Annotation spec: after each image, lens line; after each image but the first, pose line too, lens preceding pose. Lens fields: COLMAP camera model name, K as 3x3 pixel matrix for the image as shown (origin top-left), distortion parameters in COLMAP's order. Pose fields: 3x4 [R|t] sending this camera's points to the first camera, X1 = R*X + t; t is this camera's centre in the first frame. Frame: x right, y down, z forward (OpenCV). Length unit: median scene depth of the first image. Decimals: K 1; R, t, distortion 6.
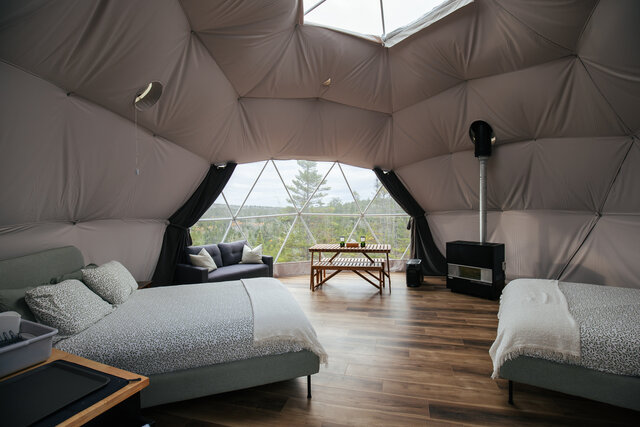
lens RADIAL K [[292.2, 0, 322.0], [0, 292.2, 211.5], [0, 0, 1]] dist [-0.036837, 0.006268]
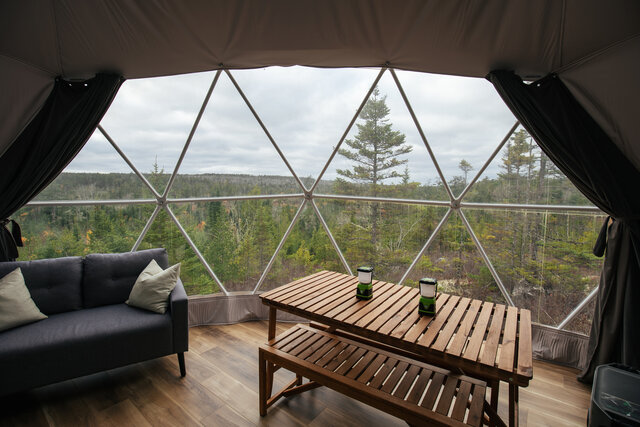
lens RADIAL K [[292.2, 0, 322.0], [0, 292.2, 211.5], [0, 0, 1]] dist [-0.036837, 0.006268]
pose [[0.926854, 0.055010, -0.371369, 0.154572], [-0.026773, 0.996373, 0.080773, -0.005958], [0.374465, -0.064922, 0.924965, 0.724855]]
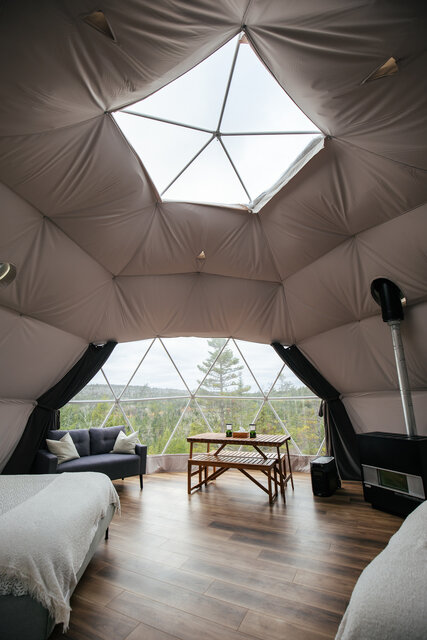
lens RADIAL K [[292.2, 0, 208.5], [0, 292.2, 318.2], [0, 0, 1]] dist [-0.036837, 0.006268]
pose [[0.976328, -0.053519, -0.209571, 0.218408], [-0.003133, 0.965304, -0.261108, 0.011823], [0.216274, 0.255584, 0.942286, 0.132020]]
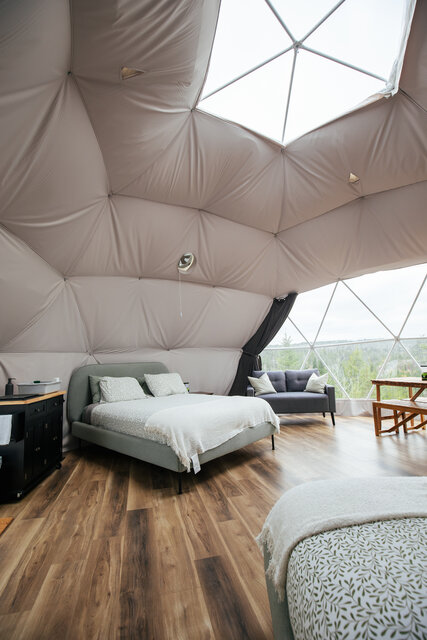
lens RADIAL K [[292.2, 0, 208.5], [0, 292.2, 318.2], [0, 0, 1]] dist [-0.036837, 0.006268]
pose [[0.476994, -0.127054, -0.869675, 0.460331], [0.026850, 0.991141, -0.130074, 0.052674], [0.878496, 0.038694, 0.476179, 0.236493]]
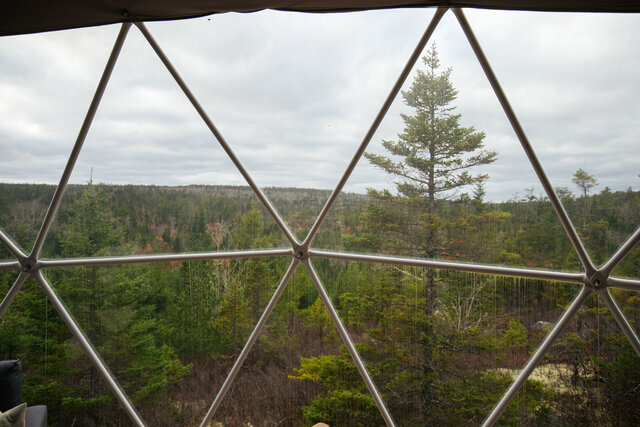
lens RADIAL K [[424.8, 0, 315.1], [0, 424.8, 216.9], [0, 0, 1]] dist [-0.008994, -0.002330]
pose [[0.886903, 0.040447, -0.460182, 0.131937], [-0.030376, 0.999110, 0.029273, -0.041661], [0.460957, -0.011984, 0.887342, 0.860738]]
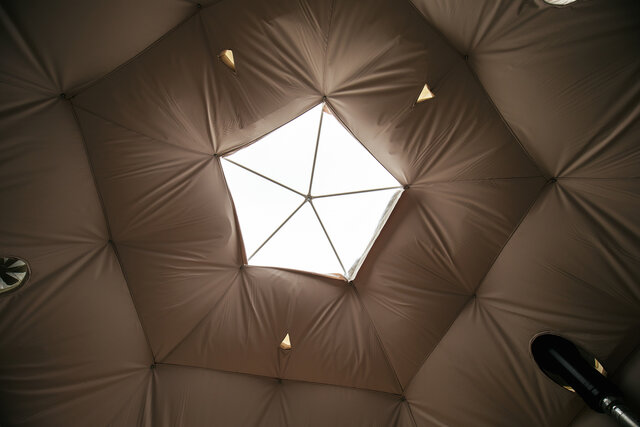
lens RADIAL K [[292.2, 0, 322.0], [0, 292.2, 211.5], [0, 0, 1]] dist [-0.036837, 0.006268]
pose [[0.982469, -0.180511, -0.046591, 0.184613], [-0.004744, 0.225627, -0.974202, 0.168944], [0.186366, 0.957344, 0.220815, 0.515168]]
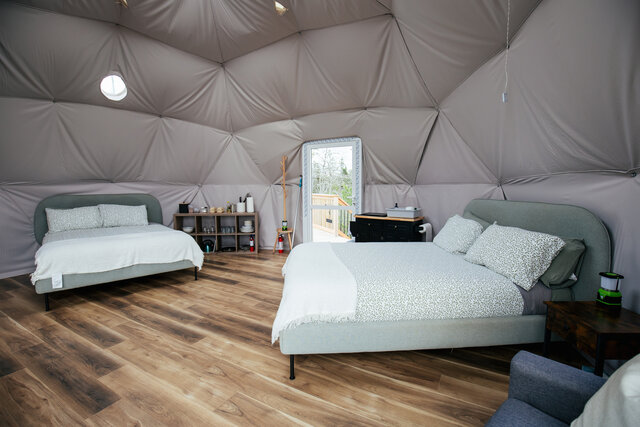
lens RADIAL K [[292.2, 0, 322.0], [0, 292.2, 211.5], [0, 0, 1]] dist [-0.036837, 0.006268]
pose [[-0.967820, -0.000097, 0.251645, -0.242265], [0.016842, 0.997733, 0.065158, 0.047870], [-0.251081, 0.067299, -0.965624, 1.046148]]
